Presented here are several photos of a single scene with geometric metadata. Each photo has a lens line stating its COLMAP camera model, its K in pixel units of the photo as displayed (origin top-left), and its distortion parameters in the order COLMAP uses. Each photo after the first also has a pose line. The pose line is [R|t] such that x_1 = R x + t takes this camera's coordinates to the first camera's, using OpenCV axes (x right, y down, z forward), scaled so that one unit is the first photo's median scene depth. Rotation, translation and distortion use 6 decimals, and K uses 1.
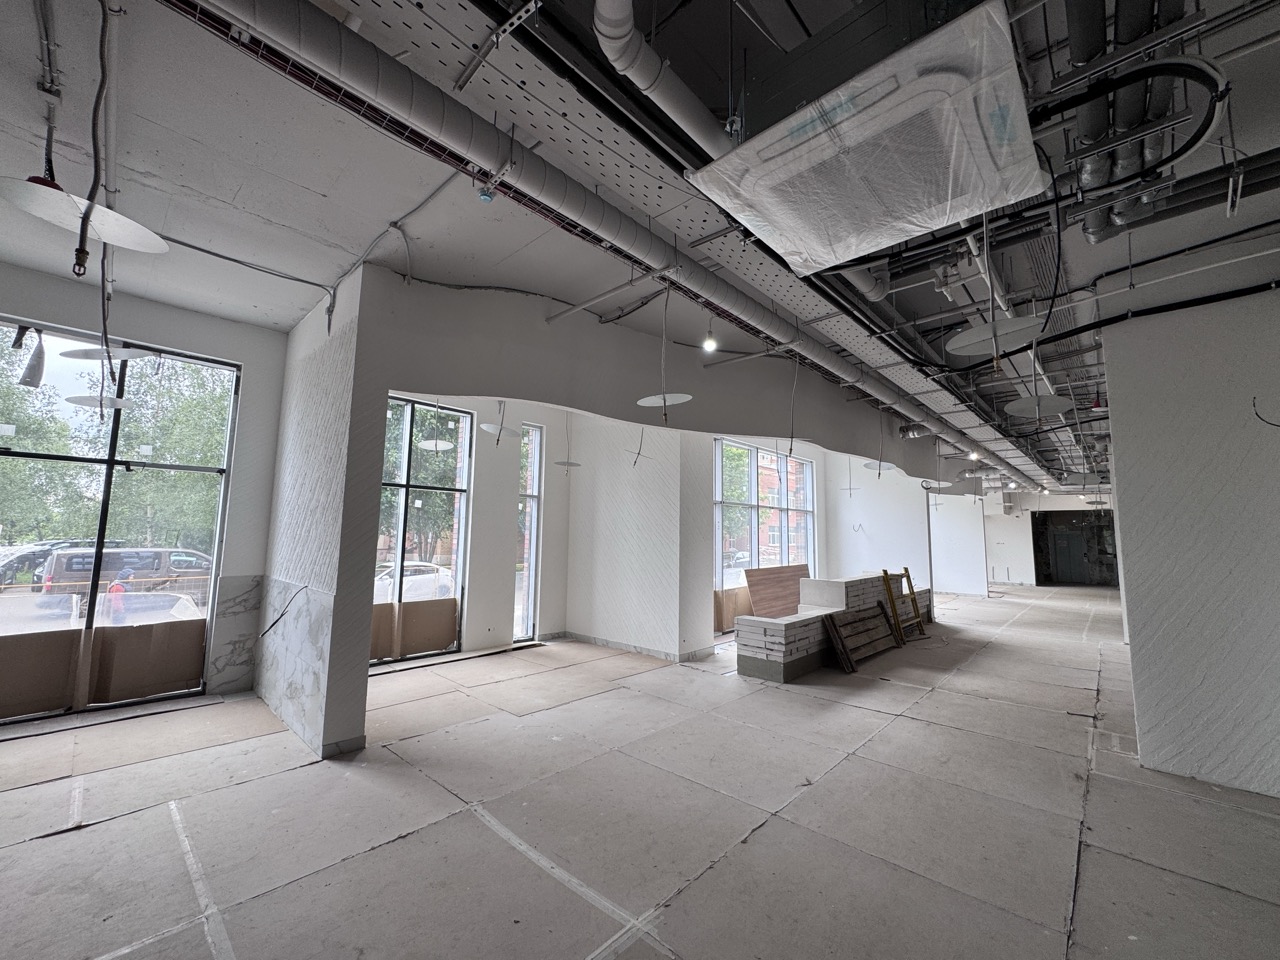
lens RADIAL K [[511.8, 0, 642.5], [0, 511.8, 482.7], [0, 0, 1]] dist [-0.002185, 0.000447]
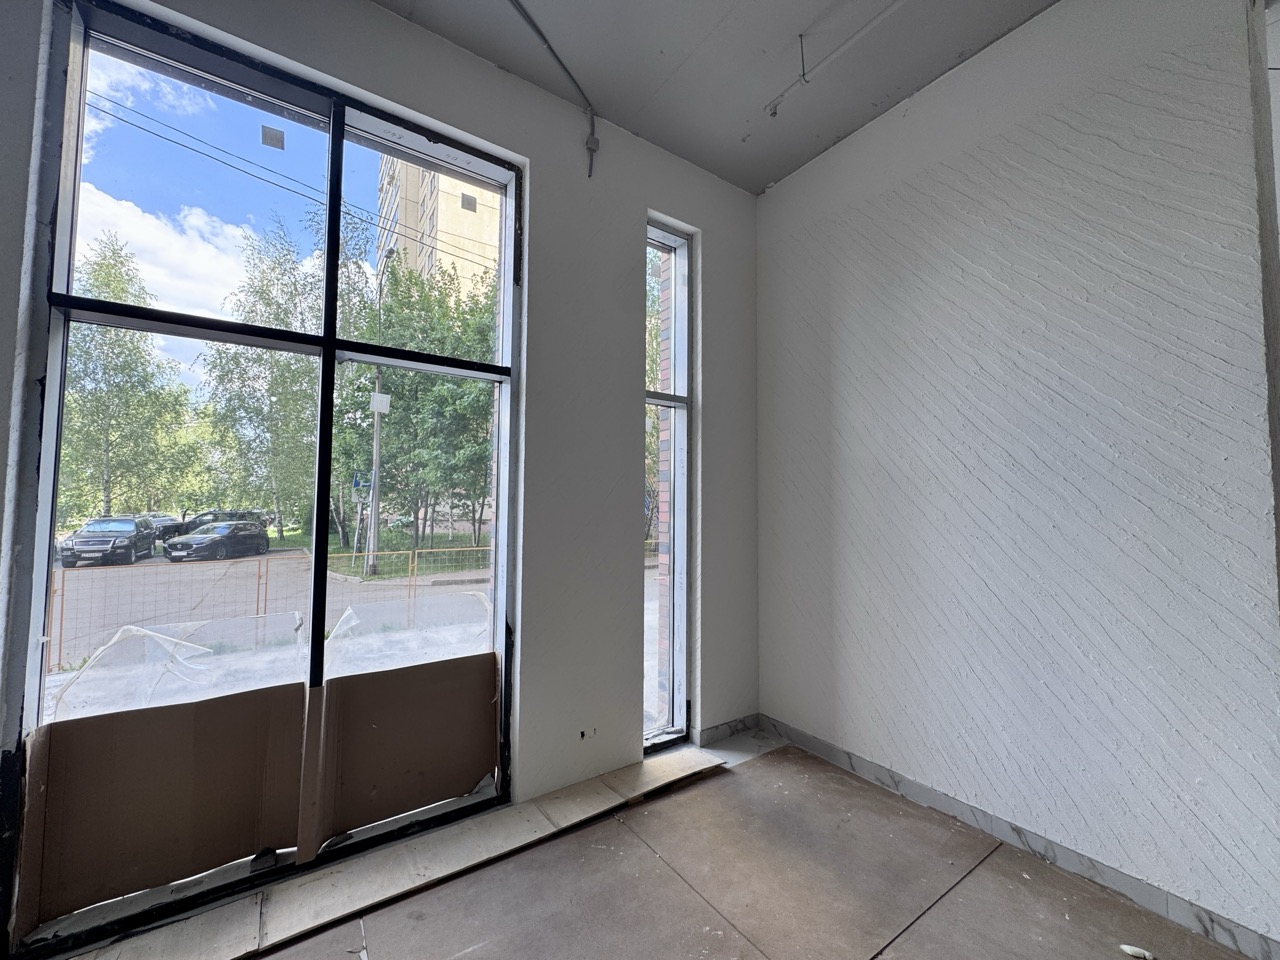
lens RADIAL K [[511.8, 0, 642.5], [0, 511.8, 482.7], [0, 0, 1]] dist [-0.002185, 0.000447]
pose [[0.975341, -0.018393, -0.219934, -0.154537], [0.030970, 0.998067, 0.053876, 0.073653], [0.218518, -0.059359, 0.974026, 0.595780]]
